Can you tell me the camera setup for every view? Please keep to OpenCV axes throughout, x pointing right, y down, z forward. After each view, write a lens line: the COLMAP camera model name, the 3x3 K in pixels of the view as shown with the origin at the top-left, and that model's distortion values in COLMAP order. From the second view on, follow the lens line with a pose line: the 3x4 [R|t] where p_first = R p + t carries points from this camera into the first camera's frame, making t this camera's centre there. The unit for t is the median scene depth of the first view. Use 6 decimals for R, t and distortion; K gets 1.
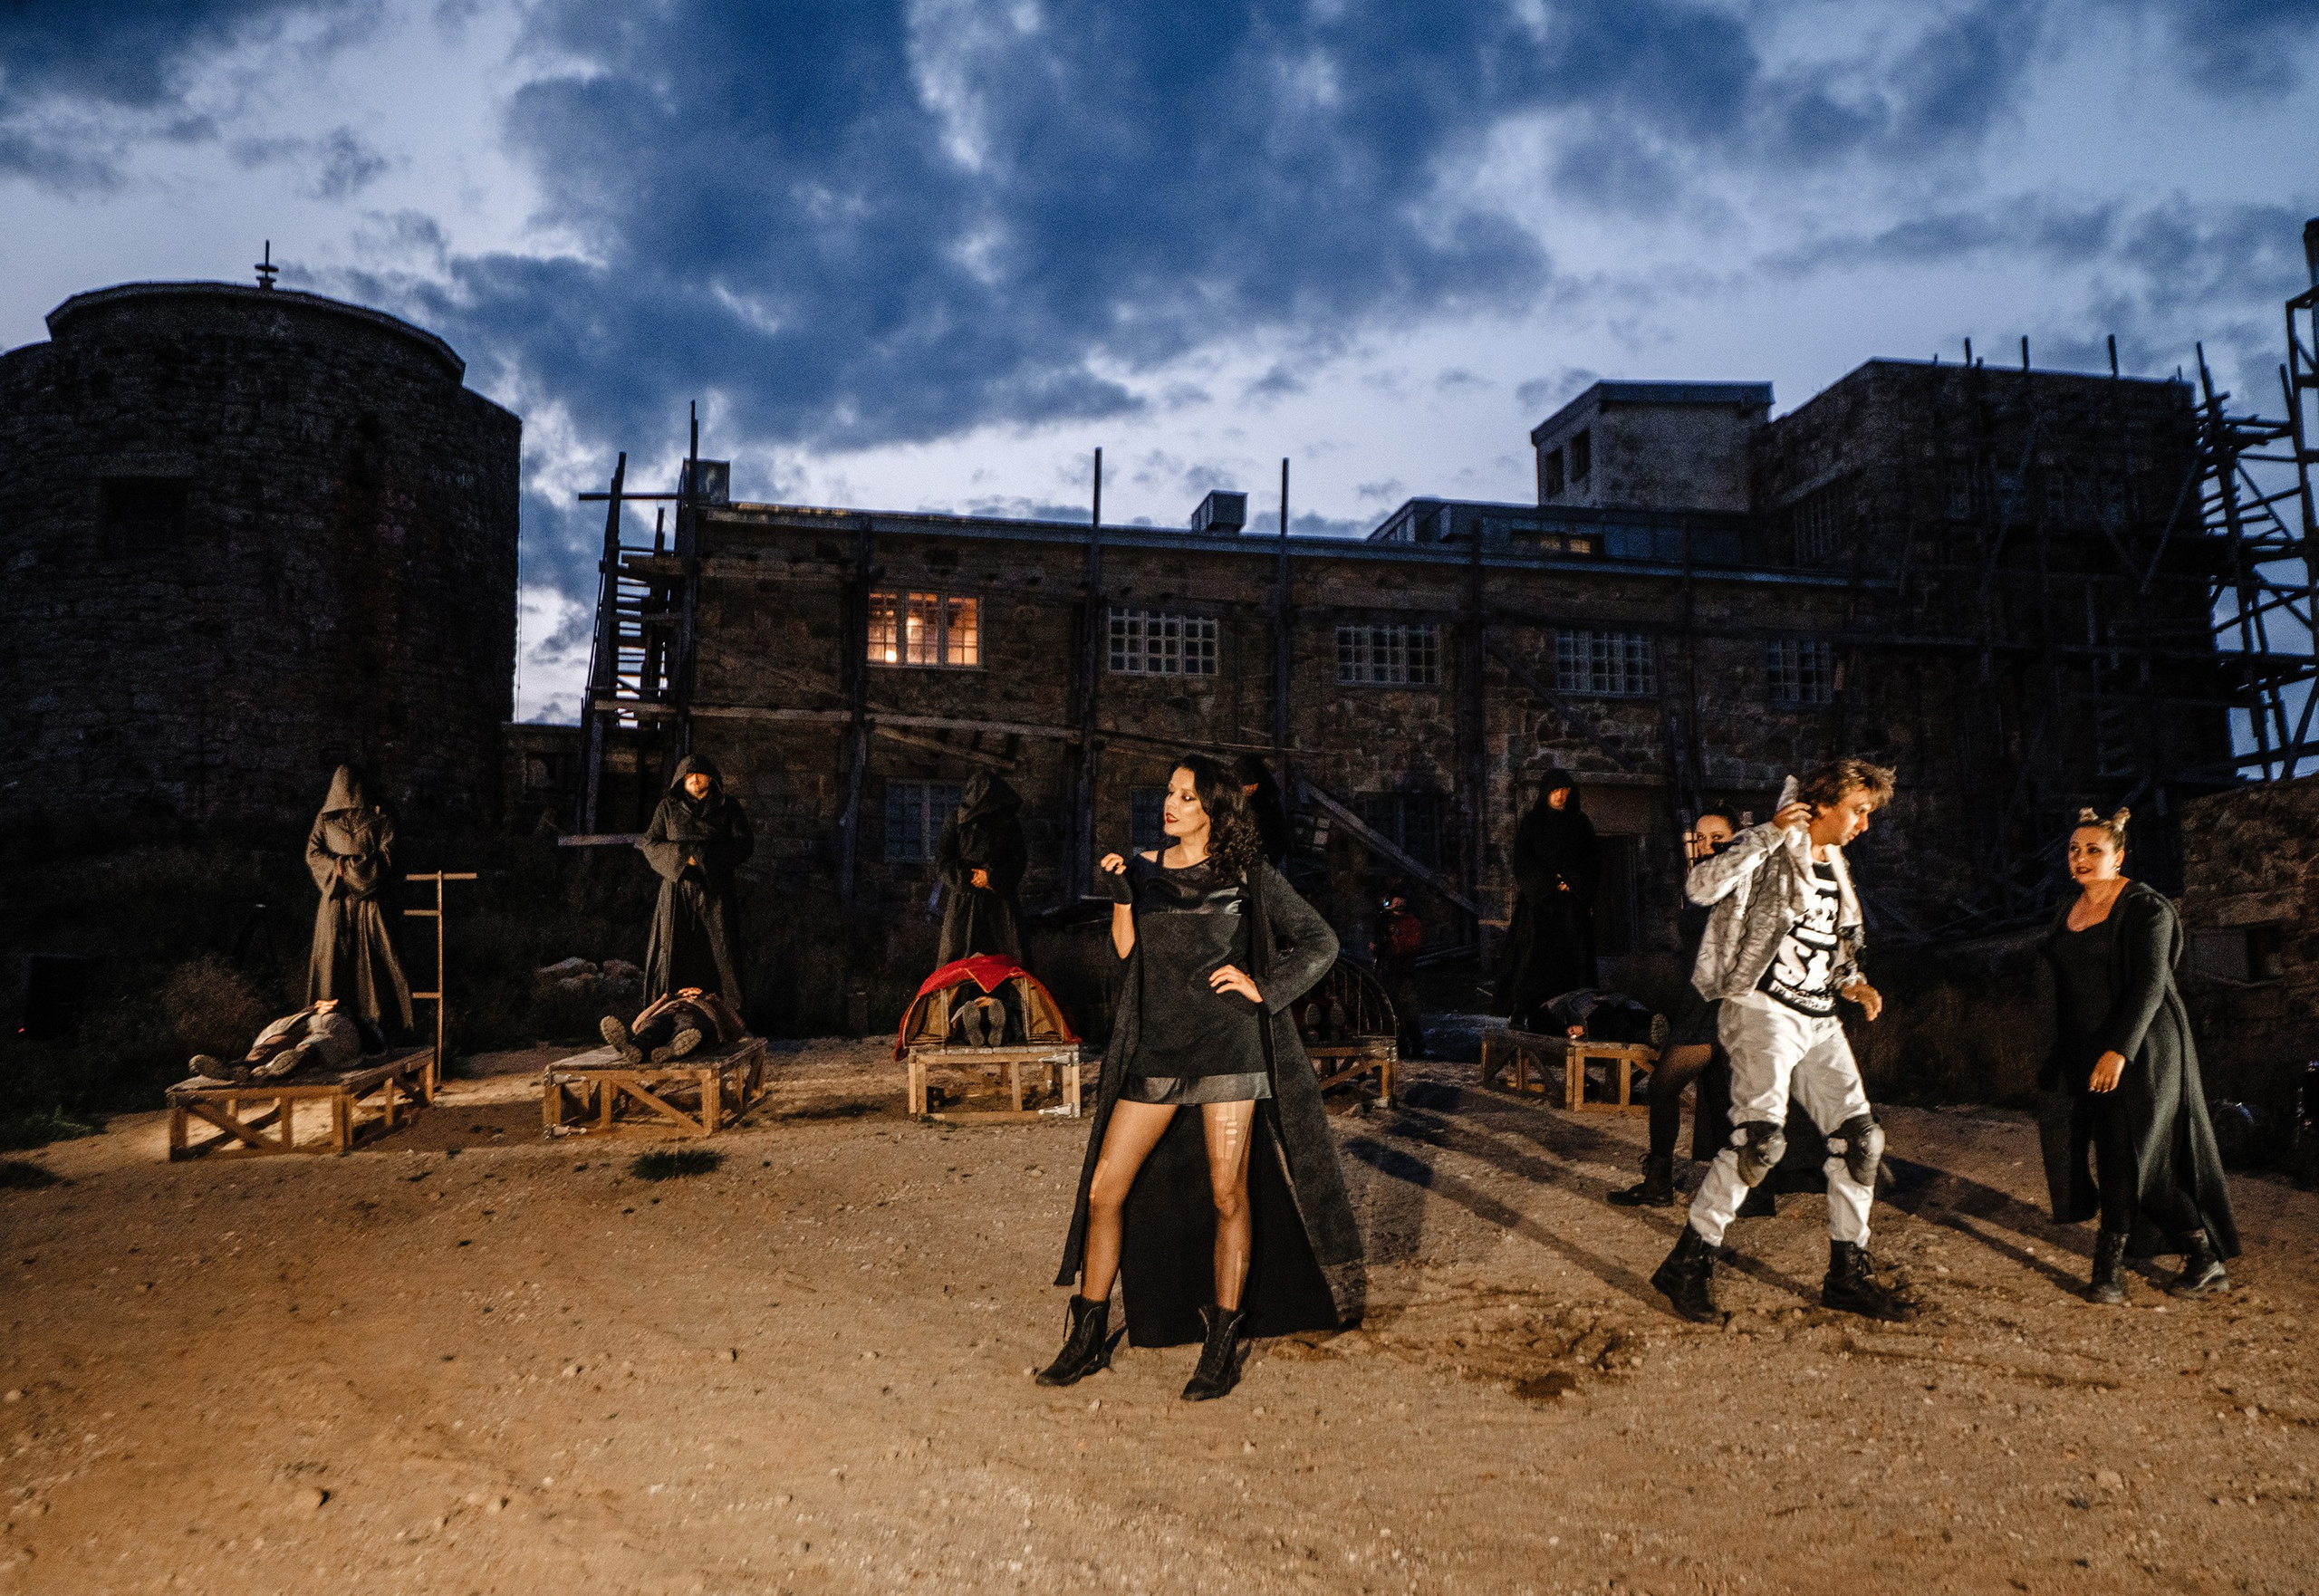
lens RADIAL K [[2328.8, 0, 1191.2], [0, 2328.8, 810.3], [0, 0, 1]] dist [0.063957, -0.008640]
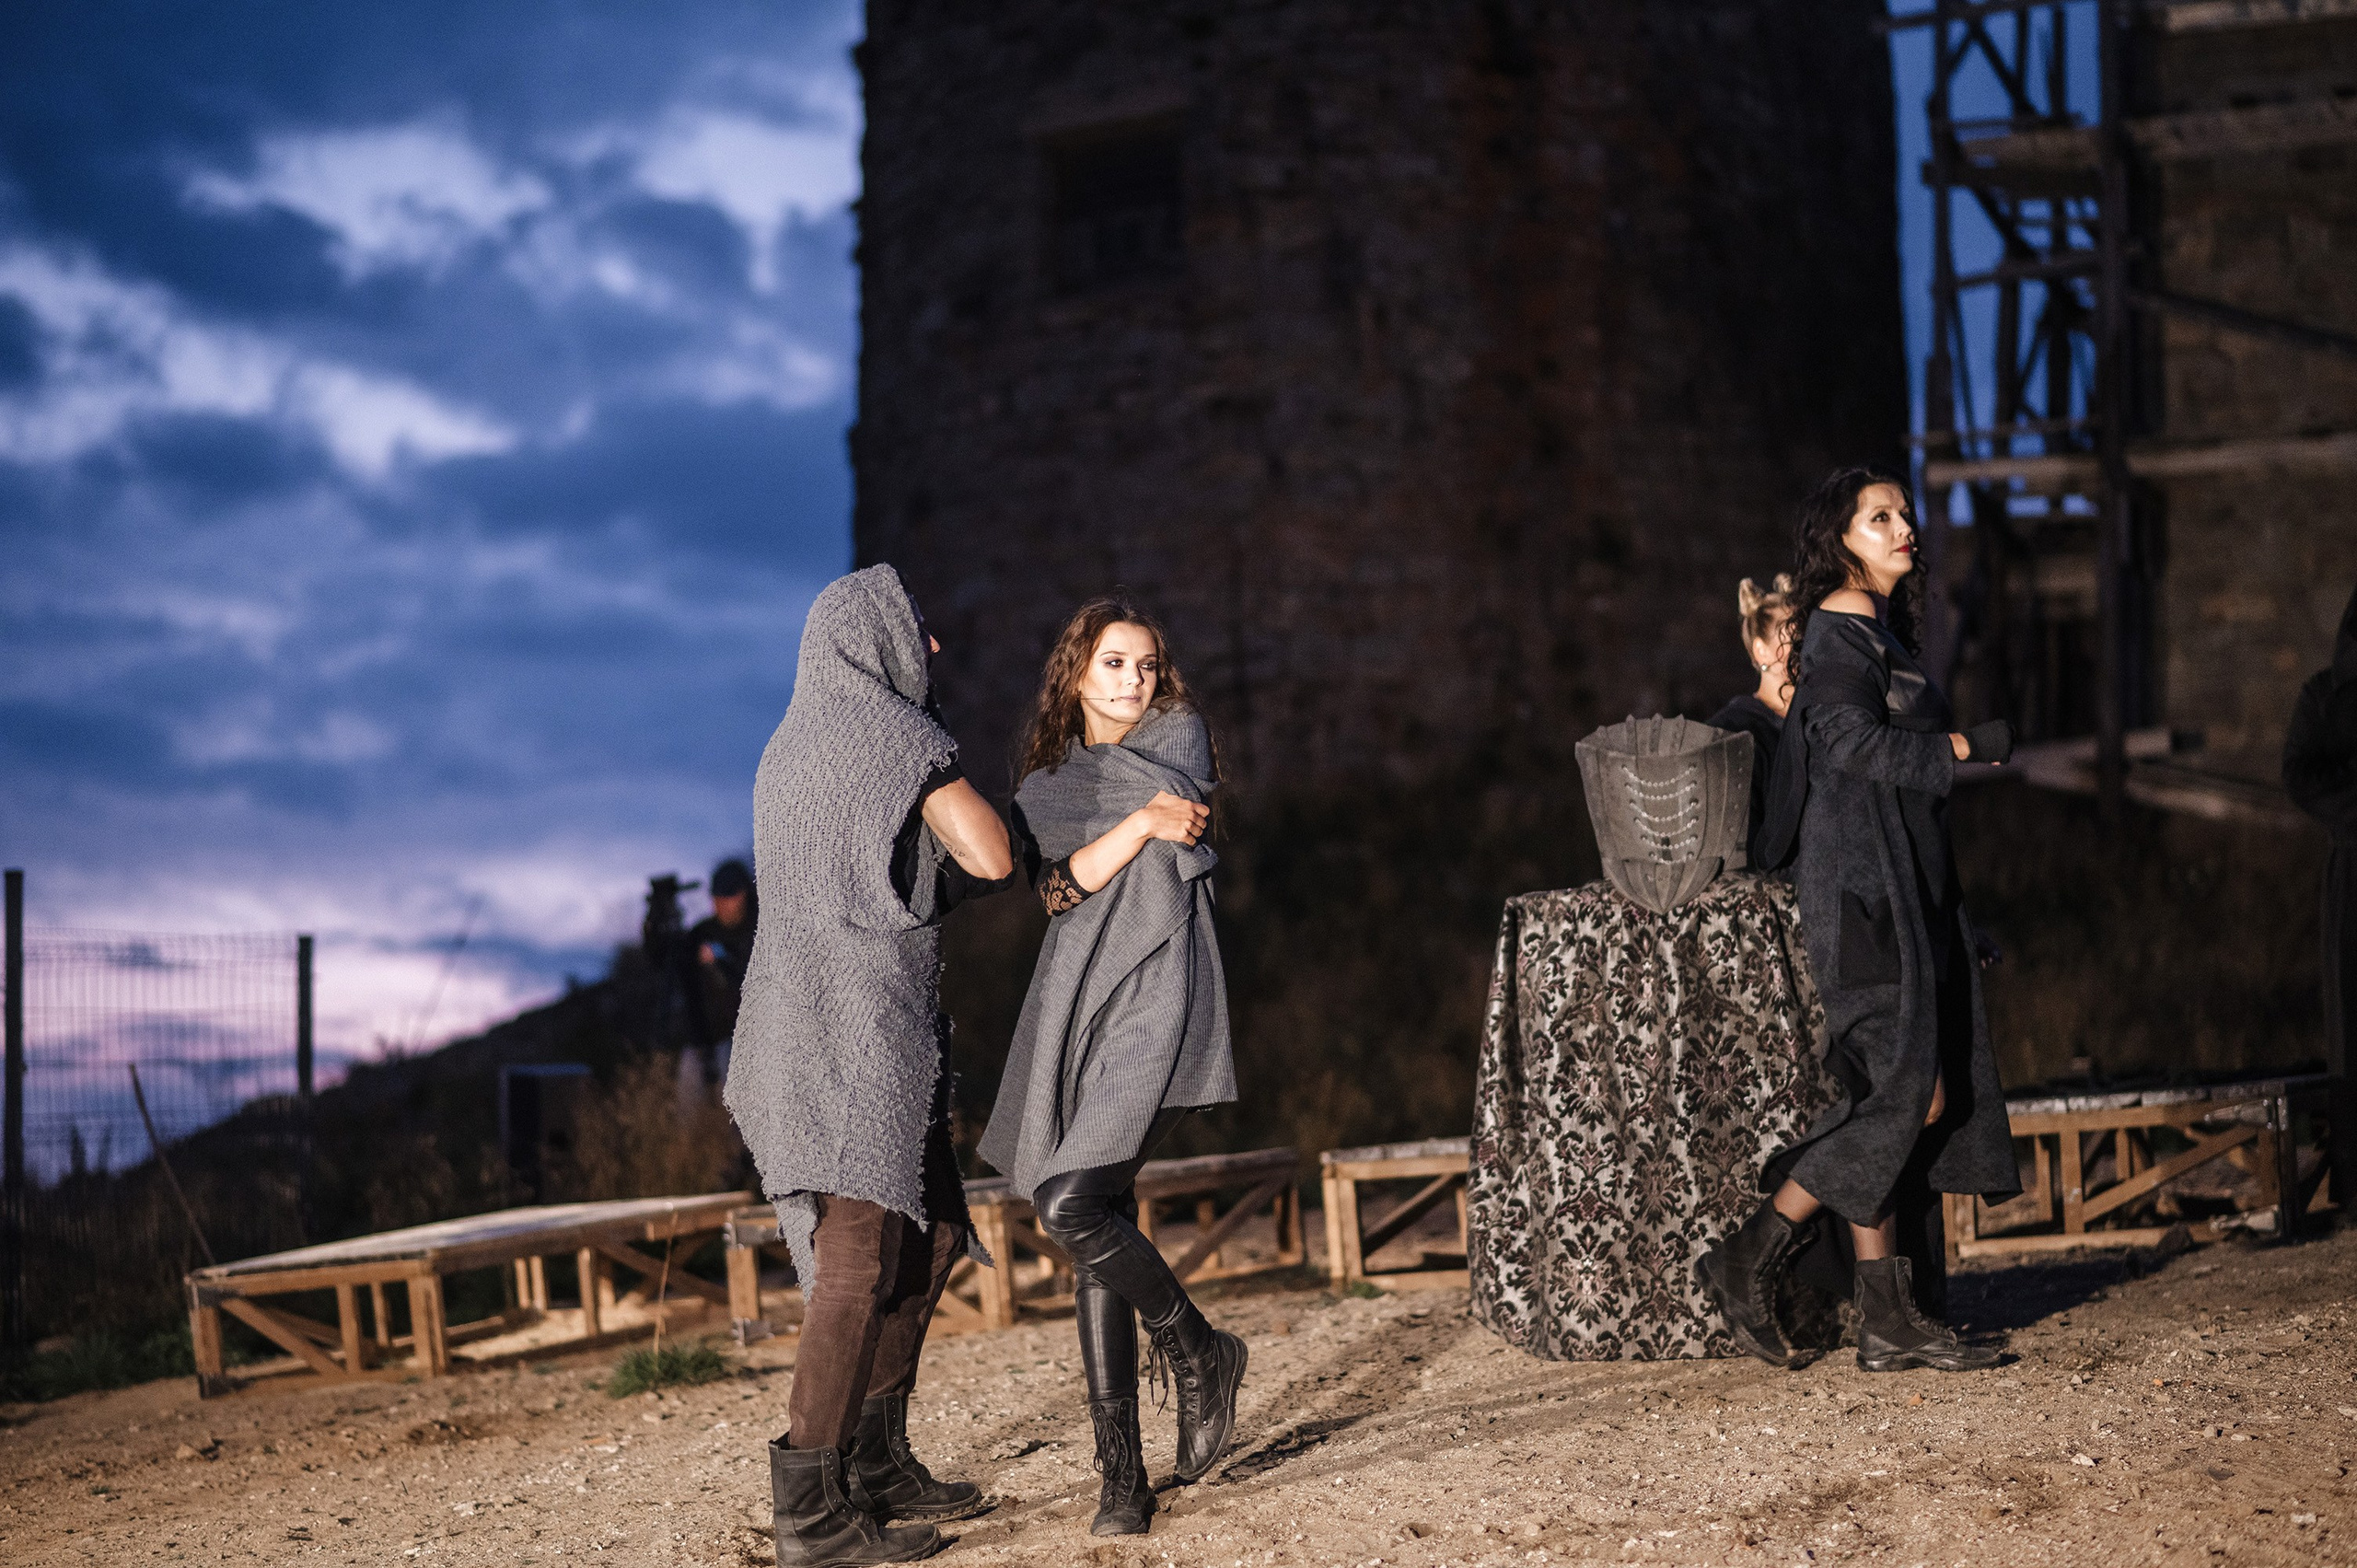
lens RADIAL K [[5612.2, 0, 1178.5], [0, 5612.2, 784.0], [0, 0, 1]] dist [0.068997, 0.093503]
pose [[0.849352, -0.083420, -0.521193, 0.168919], [0.091846, 0.995726, -0.009696, 0.011023], [0.519774, -0.039634, 0.853384, -0.017153]]
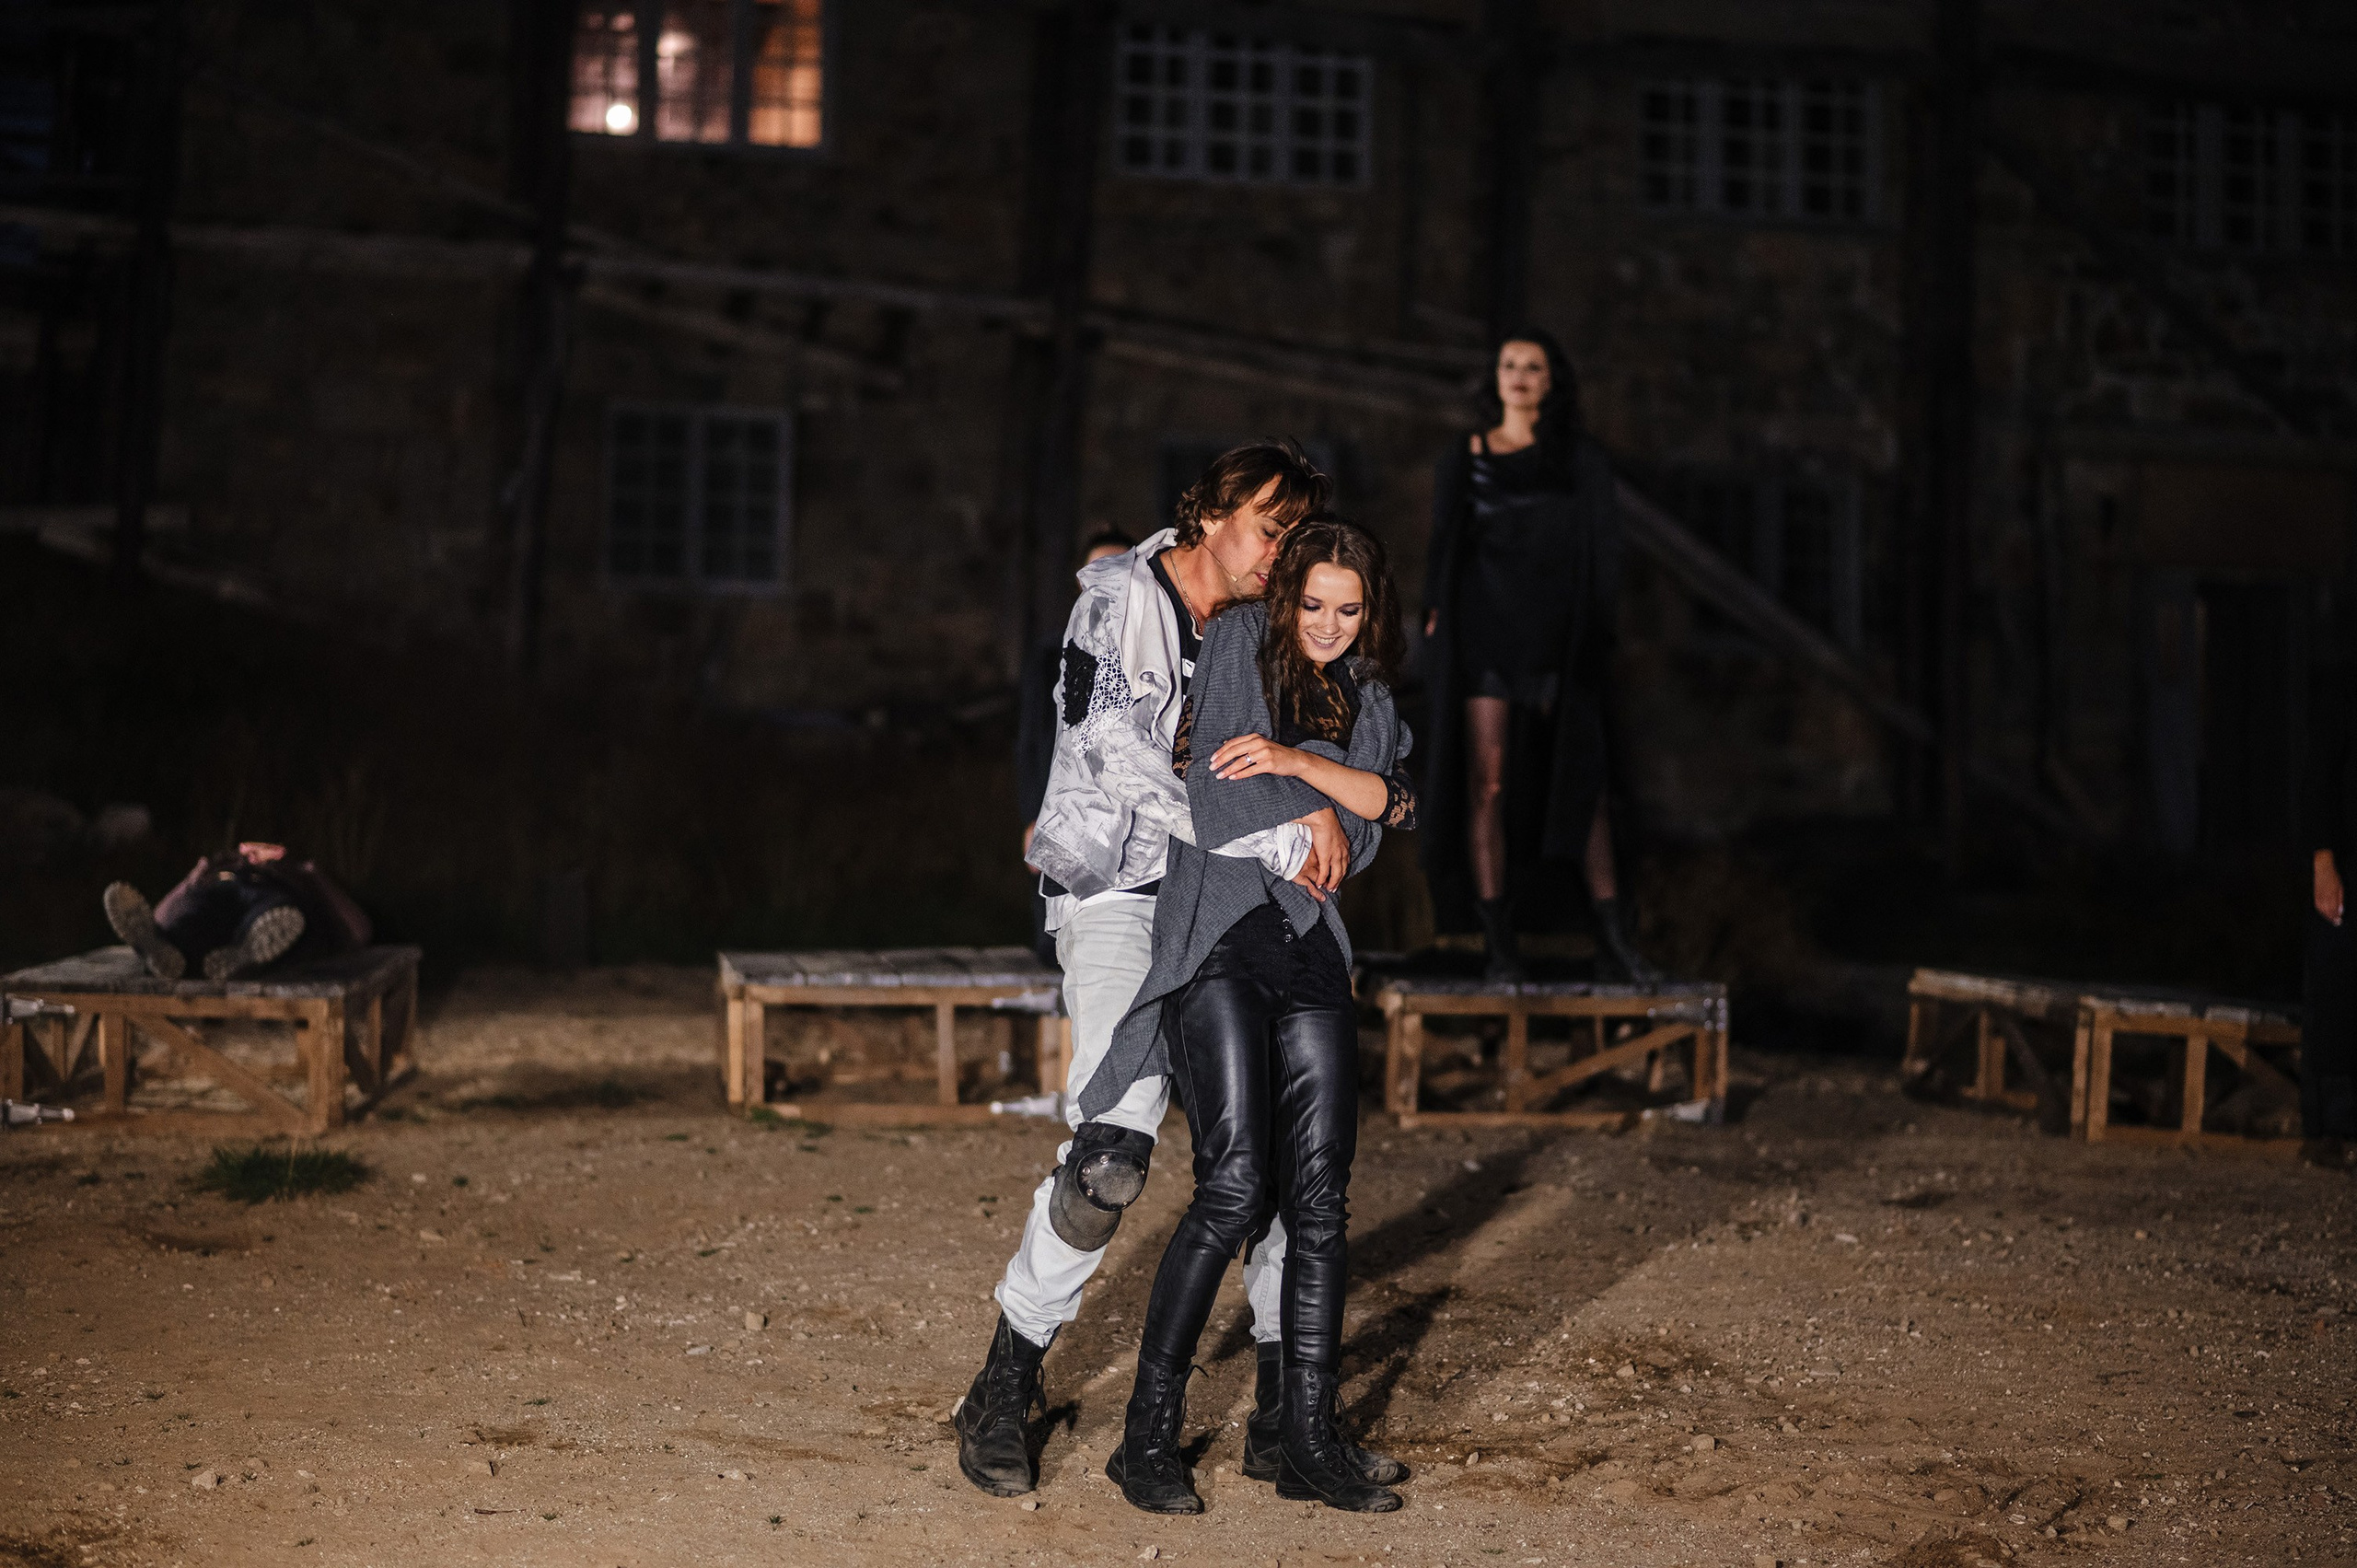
lens RADIAL K [[5612.2, 0, 1178.5], [0, 5612.2, 784.0], [0, 0, 1]] dist [0.068997, 0.093503]
pose [[0.999426, 0.029468, -0.016684, -0.002802], [-0.028543, 0.998176, 0.053195, -0.000840], [0.018221, -0.052688, 0.998445, -0.059697]]
